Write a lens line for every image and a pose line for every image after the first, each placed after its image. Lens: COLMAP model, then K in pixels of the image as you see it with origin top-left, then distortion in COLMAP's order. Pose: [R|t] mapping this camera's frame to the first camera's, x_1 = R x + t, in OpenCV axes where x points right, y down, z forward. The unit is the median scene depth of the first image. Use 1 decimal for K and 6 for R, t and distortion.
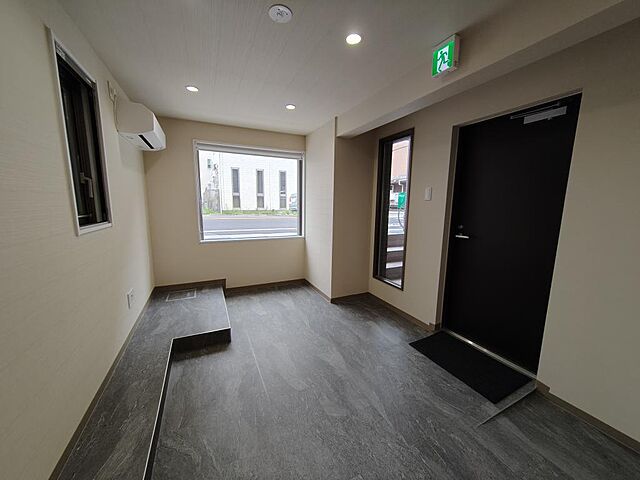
lens RADIAL K [[256.9, 0, 320.0], [0, 256.9, 240.0], [0, 0, 1]] dist [-0.001551, 0.000282]
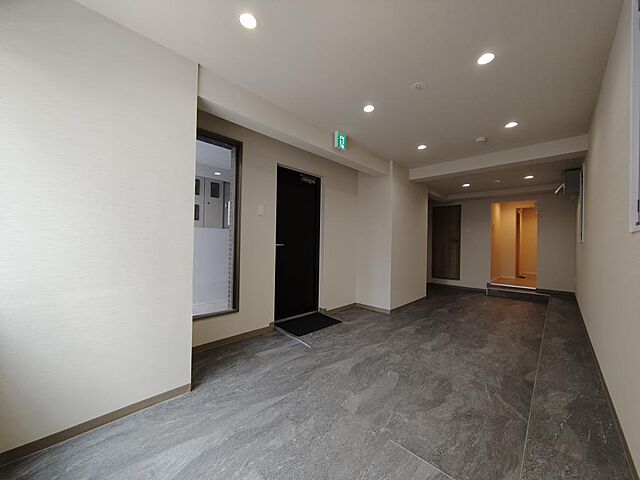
lens RADIAL K [[256.9, 0, 320.0], [0, 256.9, 240.0], [0, 0, 1]] dist [-0.001551, 0.000282]
pose [[-0.385946, -0.009692, 0.922470, -0.965707], [0.116116, 0.991482, 0.058998, -0.114780], [-0.915185, 0.129883, -0.381533, 1.615153]]
